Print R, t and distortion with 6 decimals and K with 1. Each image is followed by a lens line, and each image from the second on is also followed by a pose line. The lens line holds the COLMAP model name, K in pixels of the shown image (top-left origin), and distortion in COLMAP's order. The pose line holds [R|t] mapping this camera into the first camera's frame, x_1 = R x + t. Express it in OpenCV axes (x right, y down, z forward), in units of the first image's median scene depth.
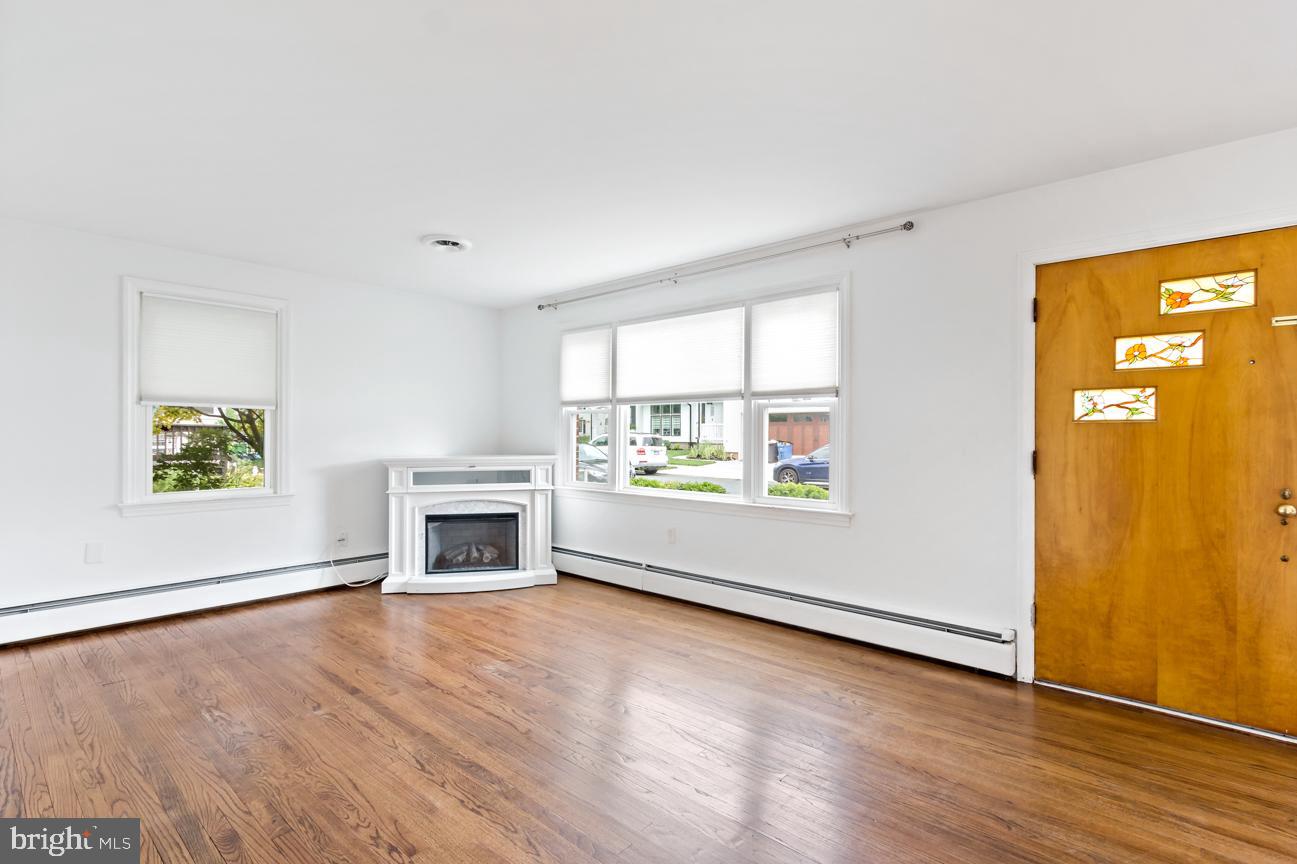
lens RADIAL K [[609.0, 0, 652.9], [0, 609.0, 439.3], [0, 0, 1]] dist [0.006277, -0.000920]
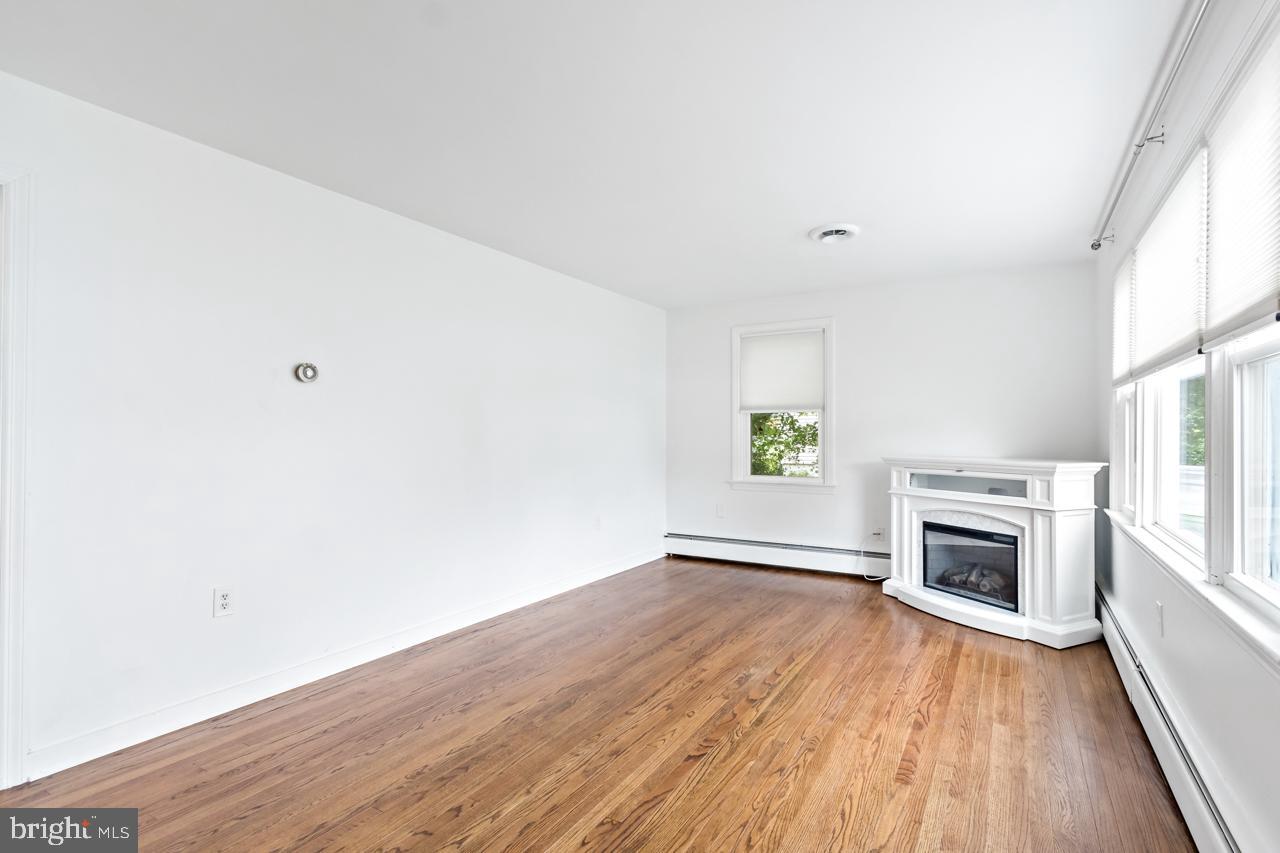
lens RADIAL K [[601.0, 0, 675.4], [0, 601.0, 437.6], [0, 0, 1]] dist [0.006277, -0.000920]
pose [[0.208160, 0.001888, -0.978093, 0.533630], [-0.007523, 0.999972, 0.000329, 0.001858], [0.978066, 0.007290, 0.208168, 0.554621]]
